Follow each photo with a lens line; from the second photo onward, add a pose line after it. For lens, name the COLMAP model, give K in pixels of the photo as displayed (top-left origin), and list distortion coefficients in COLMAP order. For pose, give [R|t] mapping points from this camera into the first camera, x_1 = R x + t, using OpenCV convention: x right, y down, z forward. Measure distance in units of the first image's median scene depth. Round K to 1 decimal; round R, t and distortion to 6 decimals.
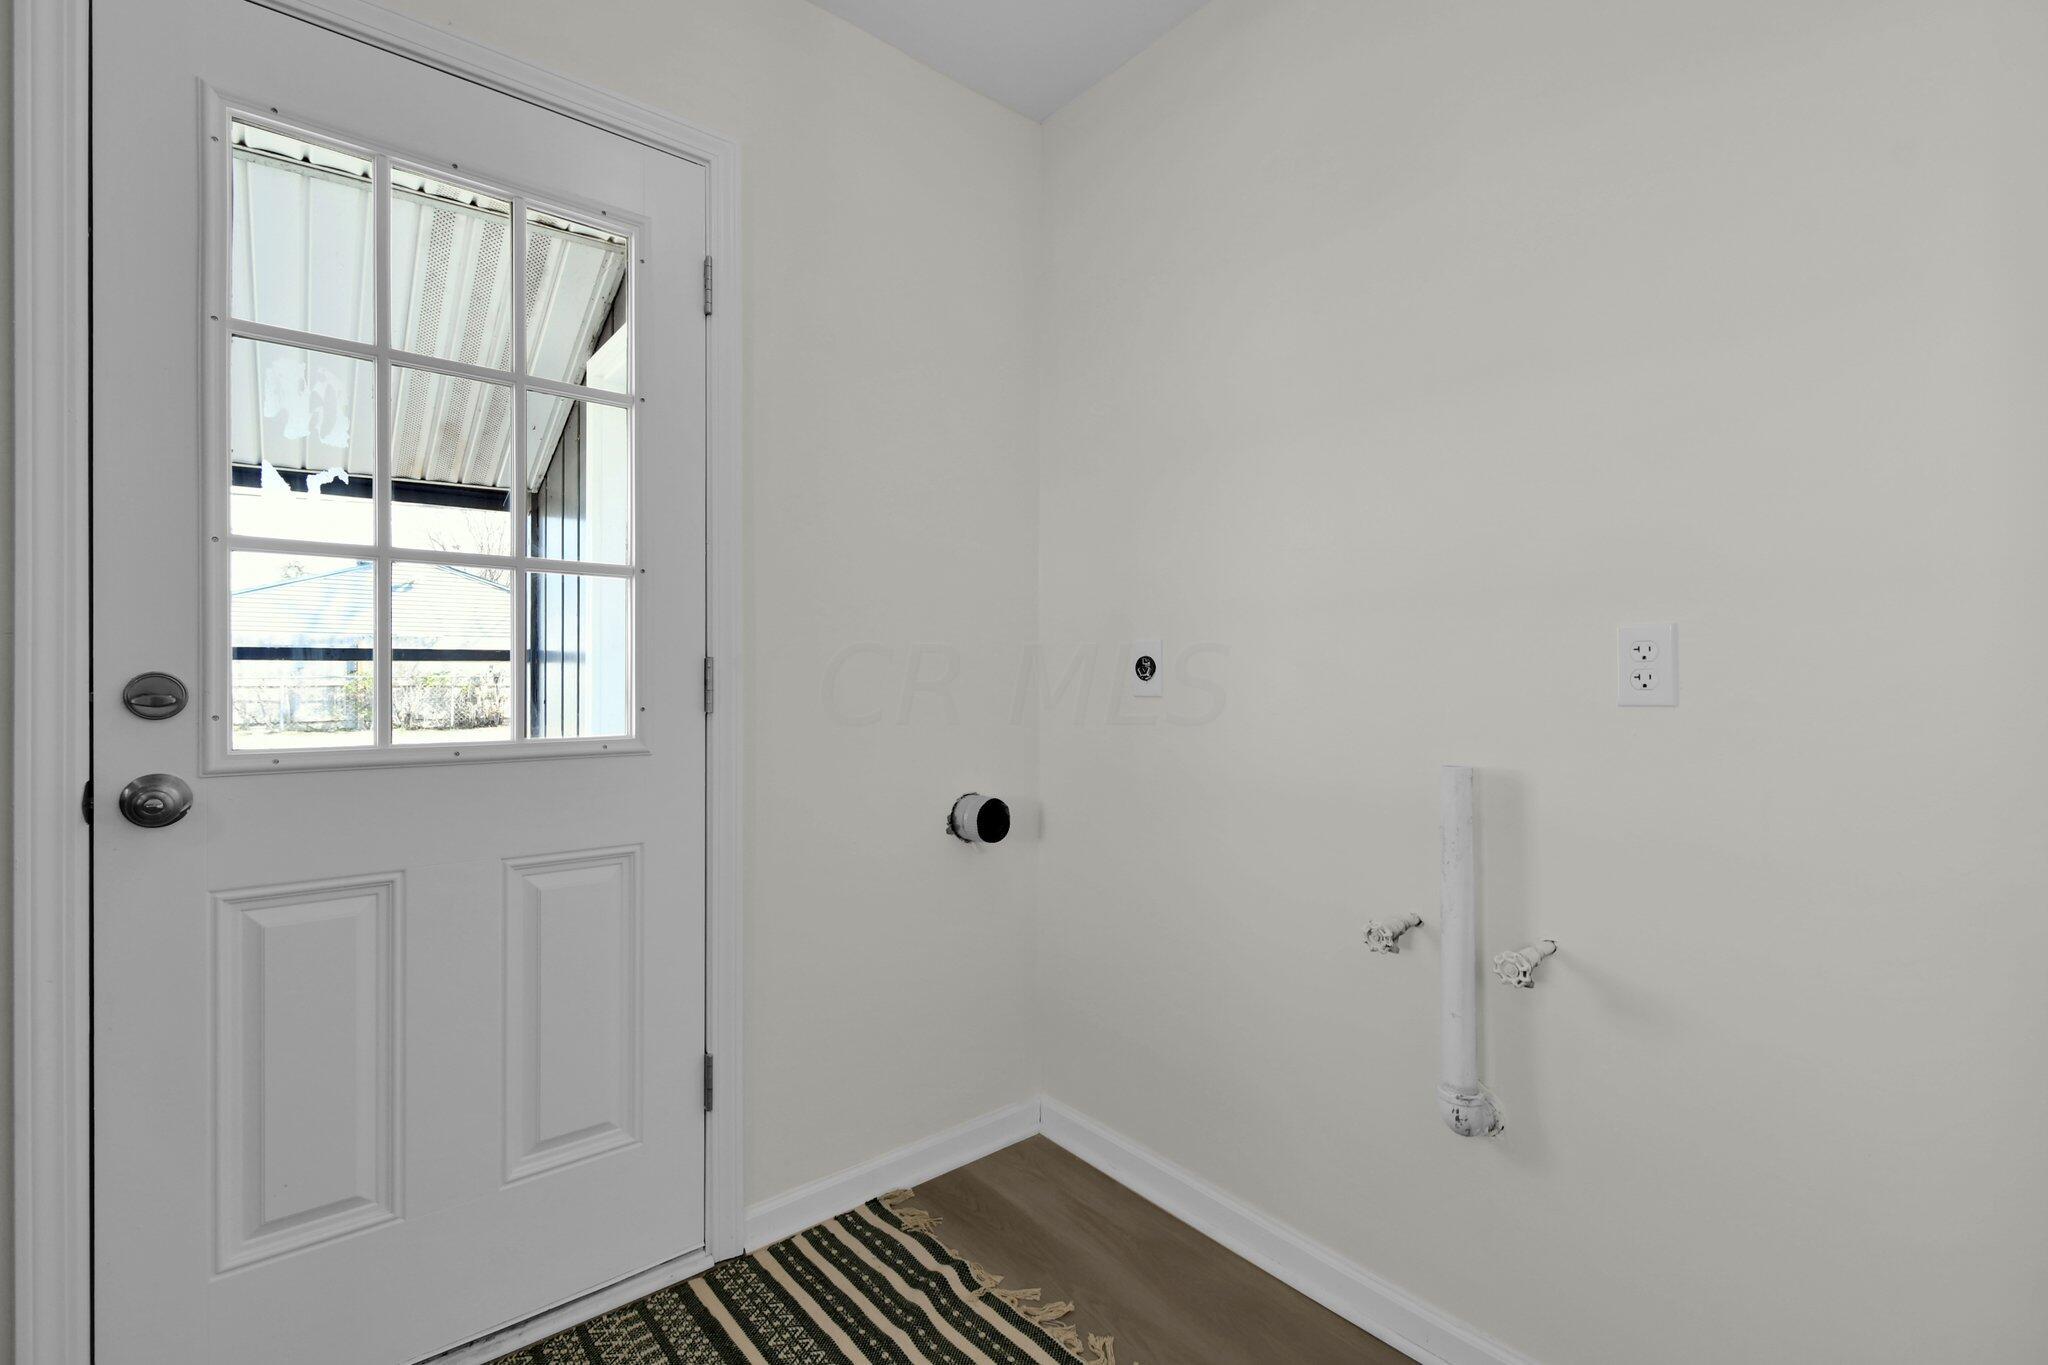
lens RADIAL K [[905.7, 0, 1025.1], [0, 905.7, 678.6], [0, 0, 1]] dist [0.002726, 0.000177]
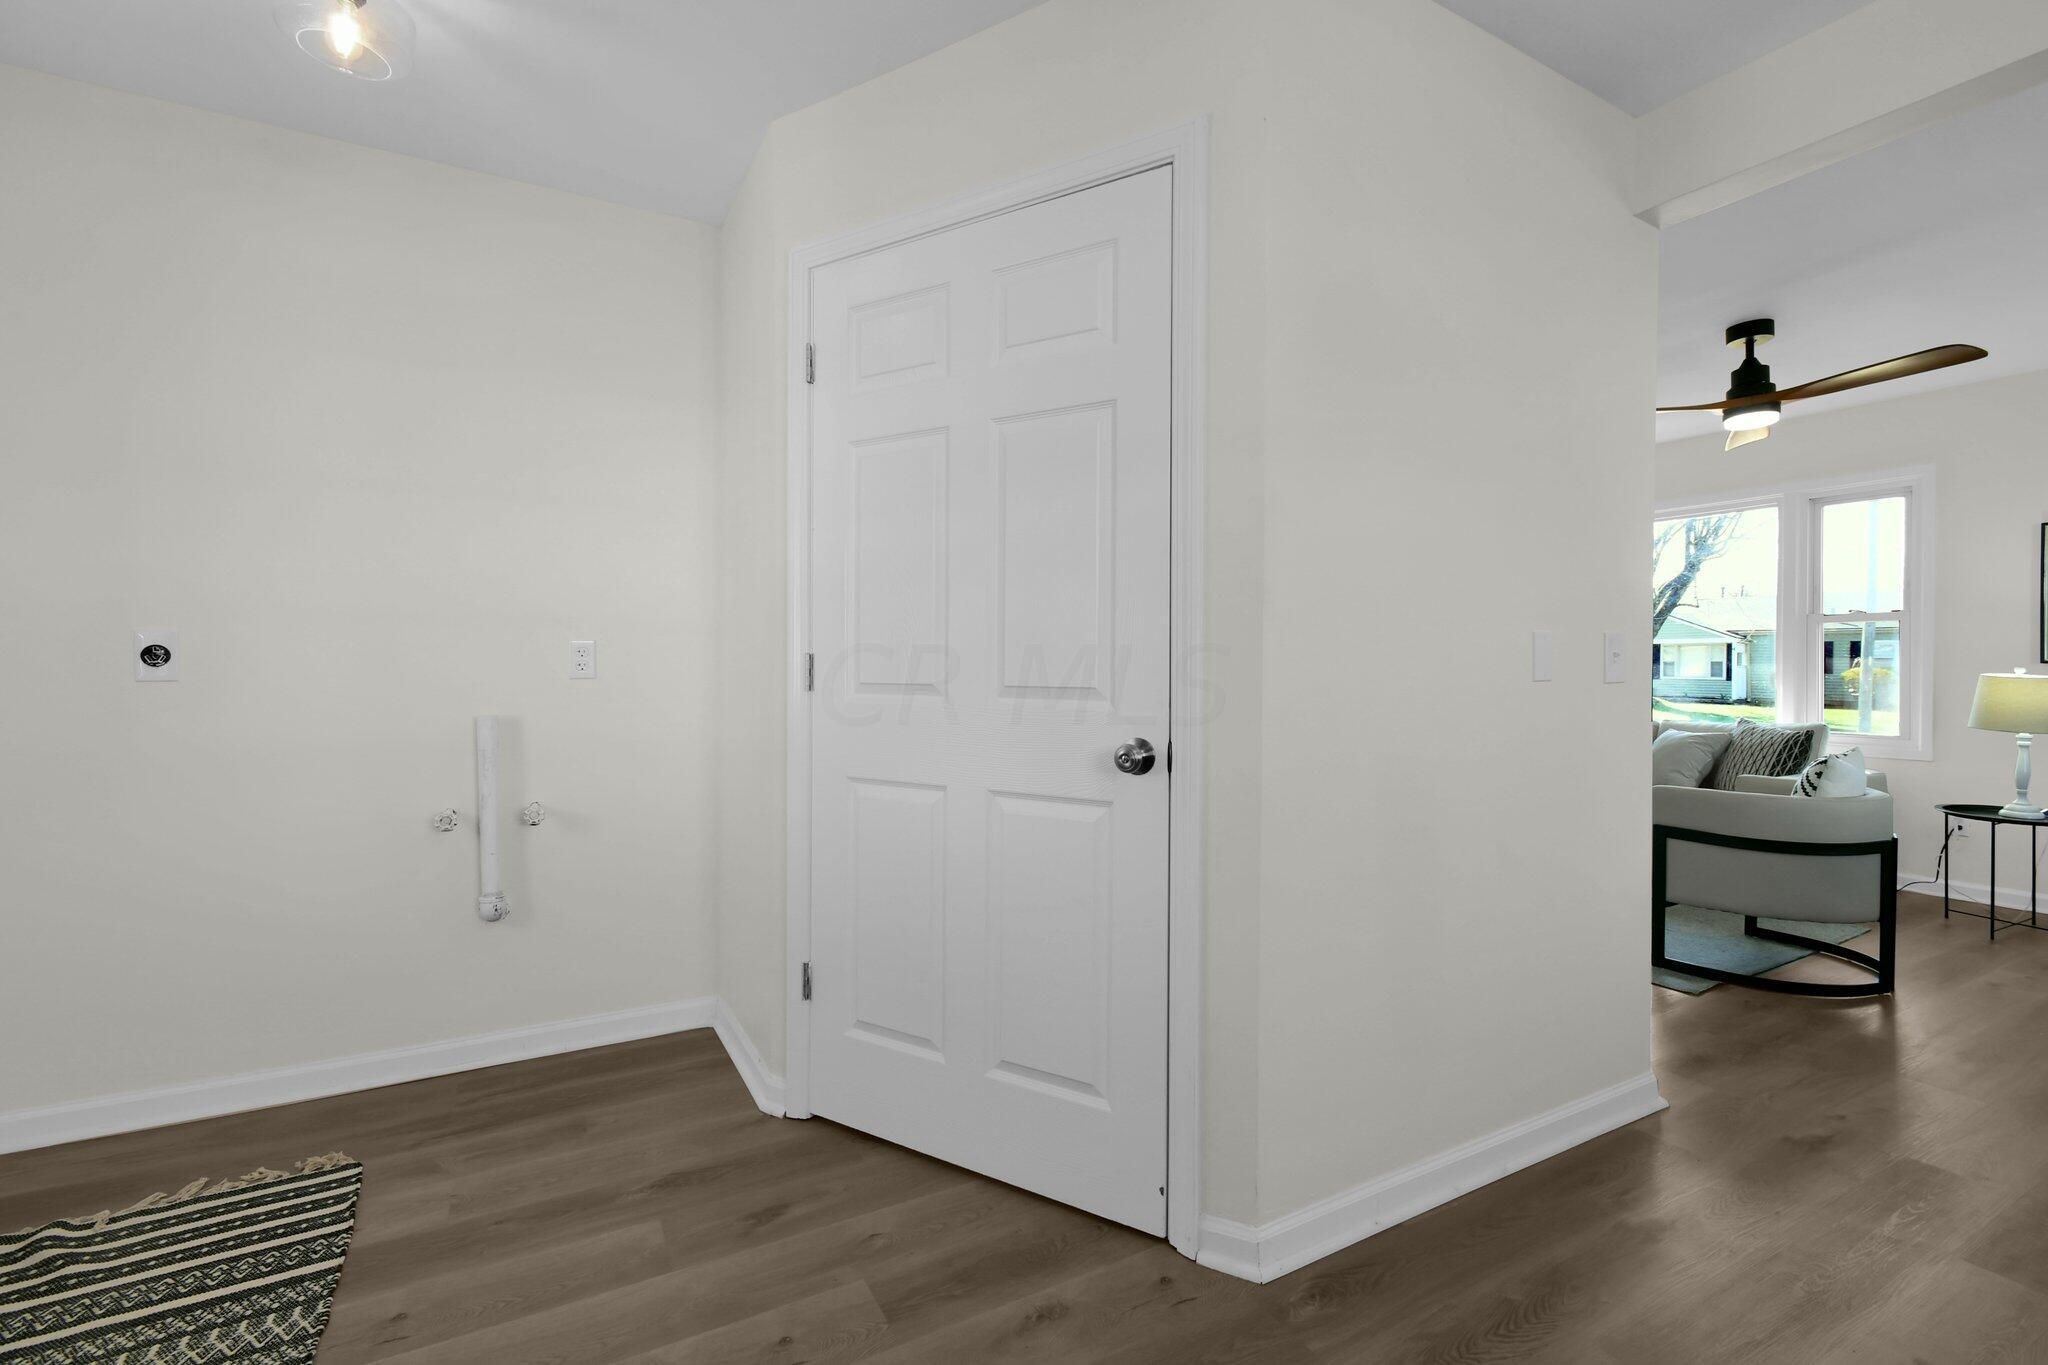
lens RADIAL K [[899.1, 0, 1024.0], [0, 899.1, 682.5], [0, 0, 1]] dist [-0.000534, -0.000044]
pose [[0.186929, -0.004381, 0.982364, -1.076061], [0.009172, 0.999954, 0.002714, 0.039611], [-0.982331, 0.008503, 0.186961, -0.358374]]
